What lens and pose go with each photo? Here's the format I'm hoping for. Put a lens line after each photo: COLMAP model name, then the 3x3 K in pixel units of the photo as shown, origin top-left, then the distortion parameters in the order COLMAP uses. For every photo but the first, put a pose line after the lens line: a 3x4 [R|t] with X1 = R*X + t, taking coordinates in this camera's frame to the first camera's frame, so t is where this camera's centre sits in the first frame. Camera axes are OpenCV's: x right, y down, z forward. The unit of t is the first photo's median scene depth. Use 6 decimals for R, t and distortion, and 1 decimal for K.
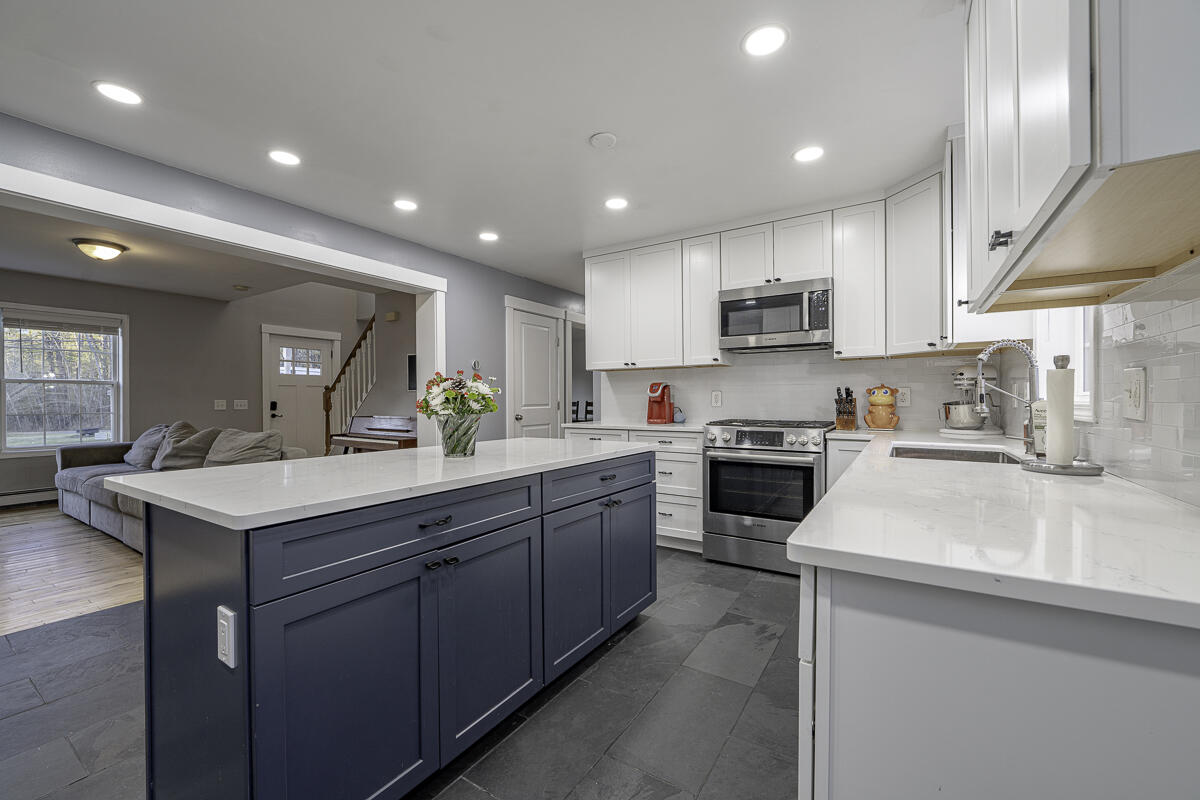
lens RADIAL K [[487.6, 0, 594.6], [0, 487.6, 400.1], [0, 0, 1]] dist [-0.013610, 0.000913]
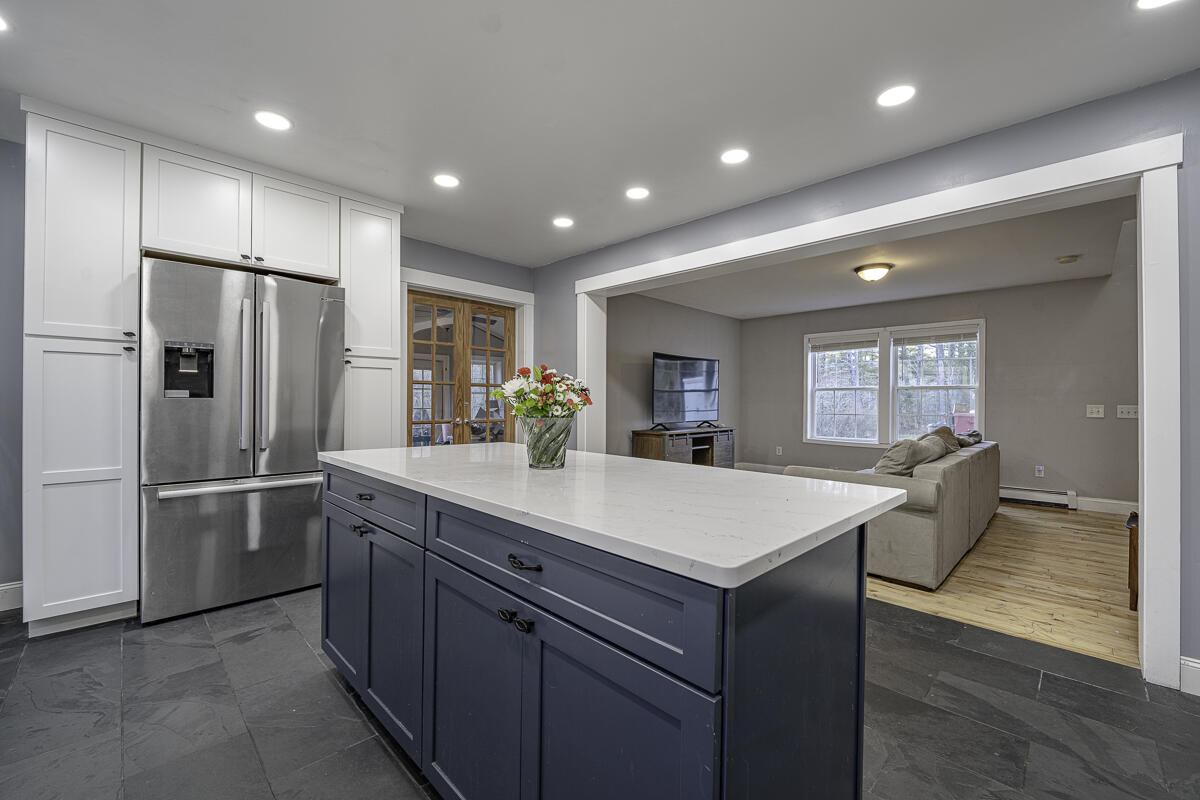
lens RADIAL K [[487.6, 0, 601.5], [0, 487.6, 398.2], [0, 0, 1]] dist [-0.013610, 0.000913]
pose [[-0.214756, -0.006618, -0.976645, 0.216585], [-0.006684, 0.999964, -0.005307, -0.001121], [0.976645, 0.005388, -0.214792, 0.530182]]
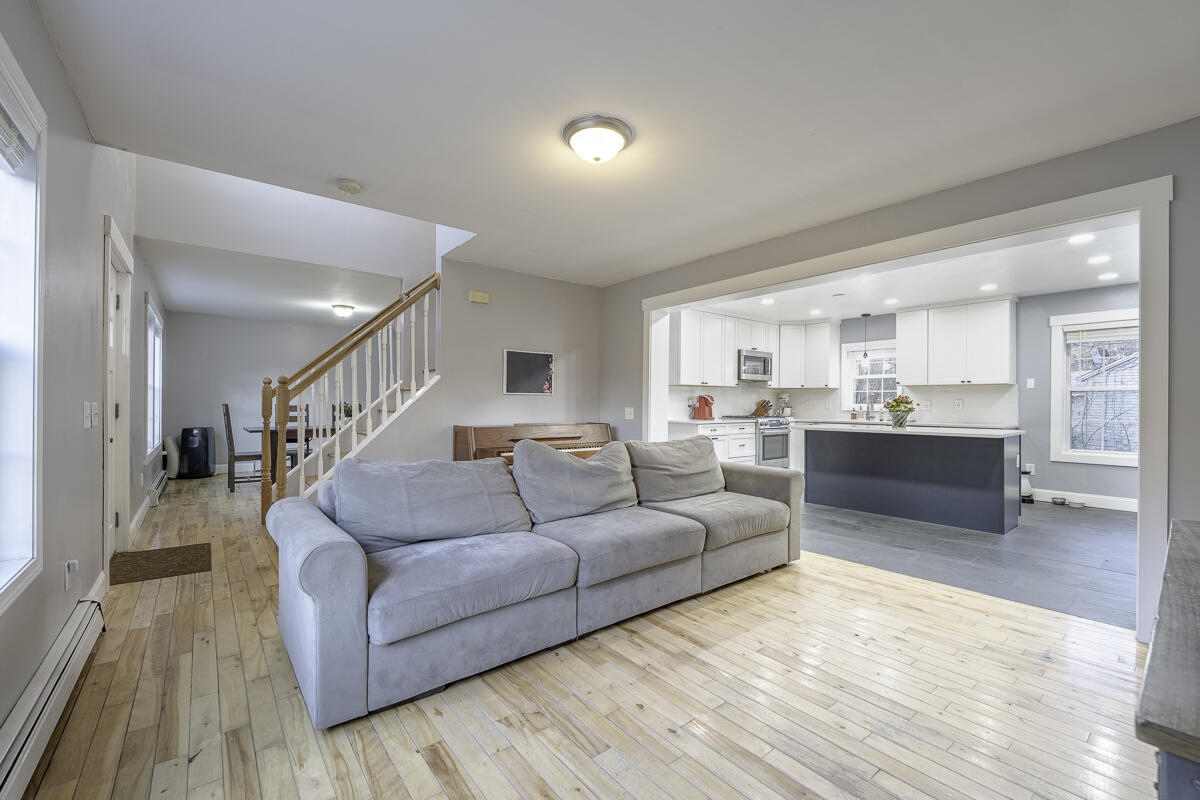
lens RADIAL K [[487.6, 0, 601.8], [0, 487.6, 396.4], [0, 0, 1]] dist [-0.013610, 0.000913]
pose [[0.326996, 0.015901, 0.944892, -1.331825], [-0.008469, 0.999868, -0.013895, -0.004017], [-0.944988, -0.003459, 0.327087, 0.681212]]
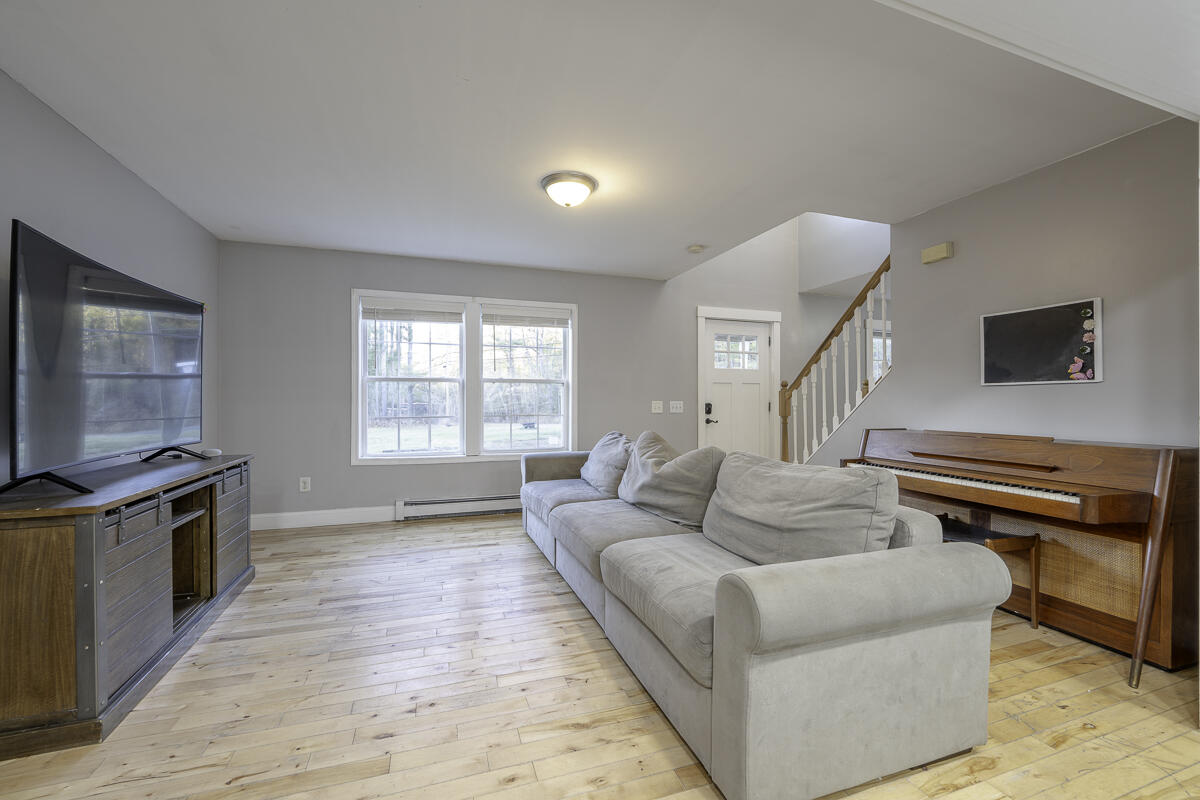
lens RADIAL K [[487.6, 0, 593.9], [0, 487.6, 395.7], [0, 0, 1]] dist [-0.013610, 0.000913]
pose [[0.780639, -0.004639, -0.624965, -0.465854], [-0.004102, 0.999913, -0.012545, 0.002228], [0.624969, 0.012356, 0.780552, 0.390641]]
